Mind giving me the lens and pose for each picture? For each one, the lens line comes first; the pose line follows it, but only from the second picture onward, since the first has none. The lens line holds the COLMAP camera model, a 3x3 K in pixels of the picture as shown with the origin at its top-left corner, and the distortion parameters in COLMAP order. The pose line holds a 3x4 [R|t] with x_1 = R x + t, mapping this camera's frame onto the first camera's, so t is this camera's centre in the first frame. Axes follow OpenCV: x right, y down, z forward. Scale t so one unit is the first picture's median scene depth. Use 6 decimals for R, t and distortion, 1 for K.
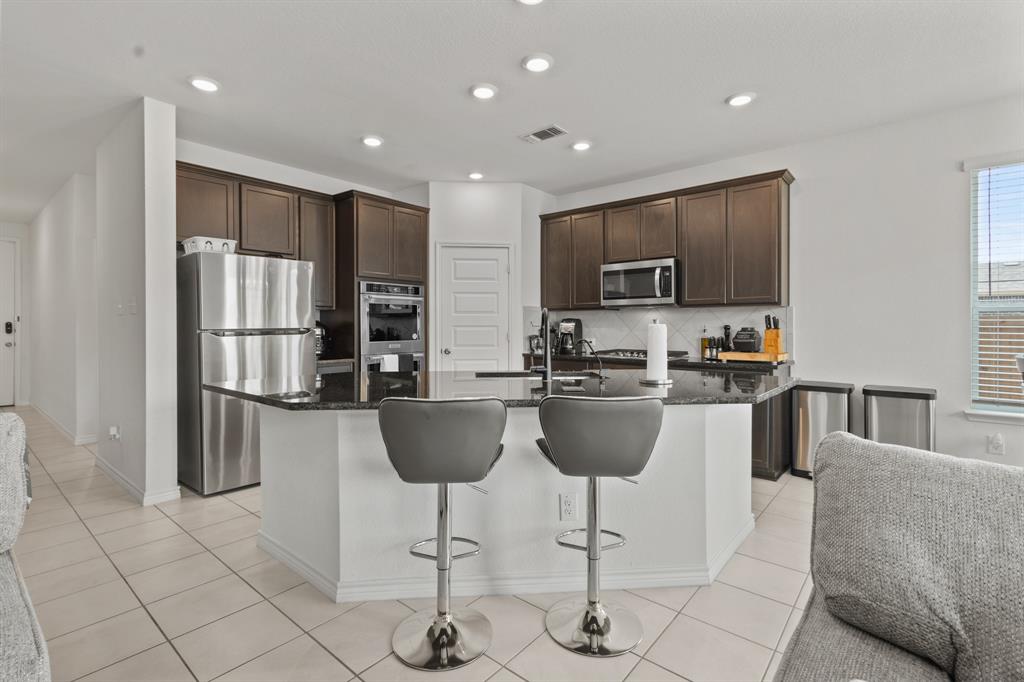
lens RADIAL K [[471.2, 0, 513.6], [0, 471.2, 331.5], [0, 0, 1]] dist [0.010641, -0.000220]
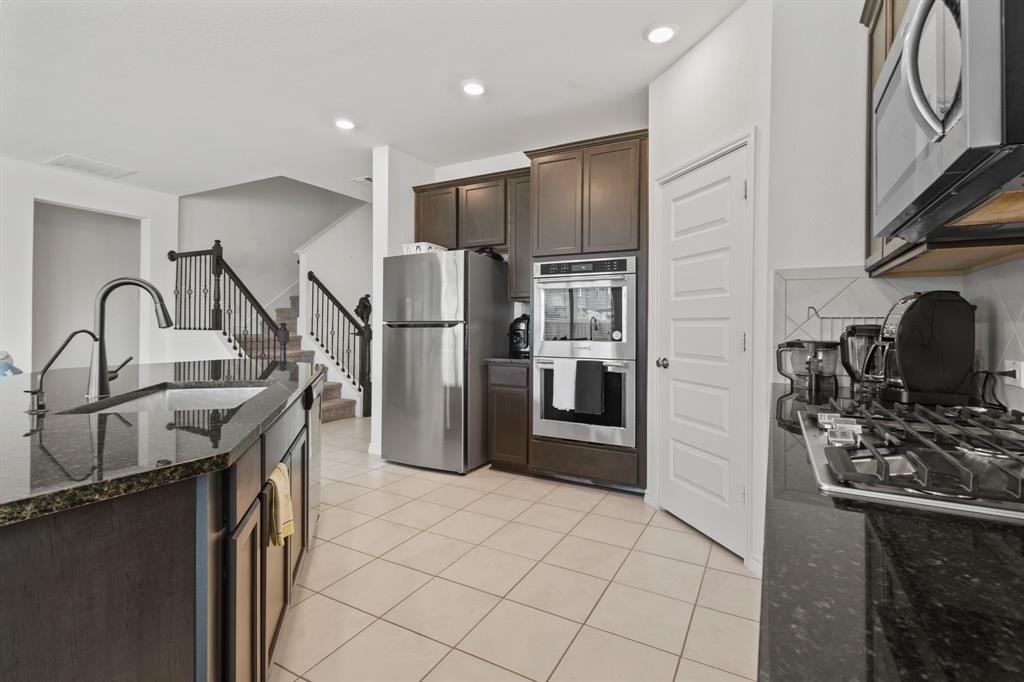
lens RADIAL K [[471.2, 0, 528.9], [0, 471.2, 312.6], [0, 0, 1]] dist [0.010641, -0.000220]
pose [[0.226136, -0.023901, -0.973802, 0.434759], [-0.017784, 0.999431, -0.028660, -0.000578], [0.973933, 0.023799, 0.225583, 0.808019]]
